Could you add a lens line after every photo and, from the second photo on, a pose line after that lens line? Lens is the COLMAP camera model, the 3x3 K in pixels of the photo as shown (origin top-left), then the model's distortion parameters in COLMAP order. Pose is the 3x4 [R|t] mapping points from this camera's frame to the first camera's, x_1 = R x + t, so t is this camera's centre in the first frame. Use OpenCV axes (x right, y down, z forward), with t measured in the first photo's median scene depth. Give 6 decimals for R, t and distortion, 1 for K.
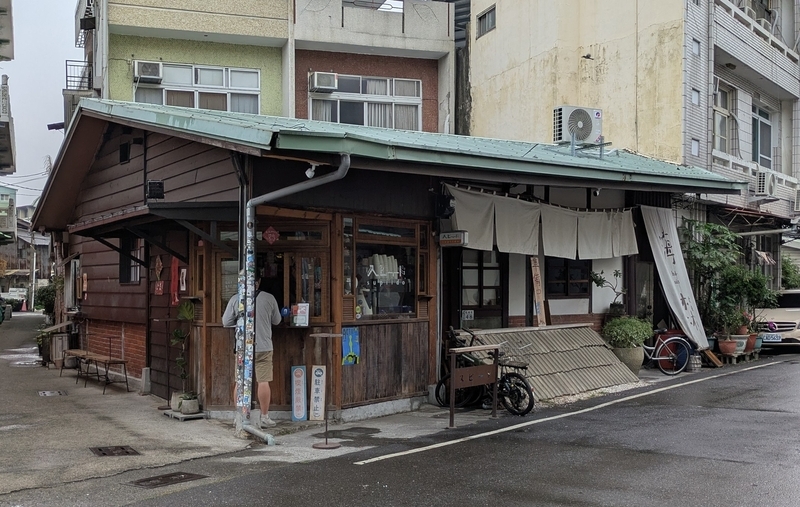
lens RADIAL K [[820.0, 0, 400.0], [0, 820.0, 253.5], [0, 0, 1]] dist [-0.005277, -0.003068]
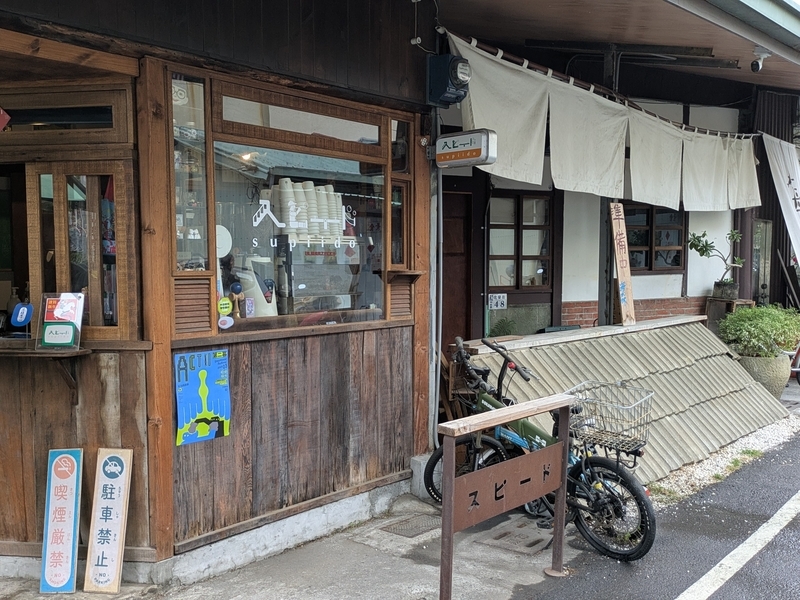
lens RADIAL K [[691.9, 0, 400.0], [0, 691.9, 300.0], [0, 0, 1]] dist [-0.001024, -0.002130]
pose [[0.998036, -0.001040, -0.062631, 0.052581], [0.006903, 0.995598, 0.093470, 0.029983], [0.062258, -0.093719, 0.993650, 0.594724]]
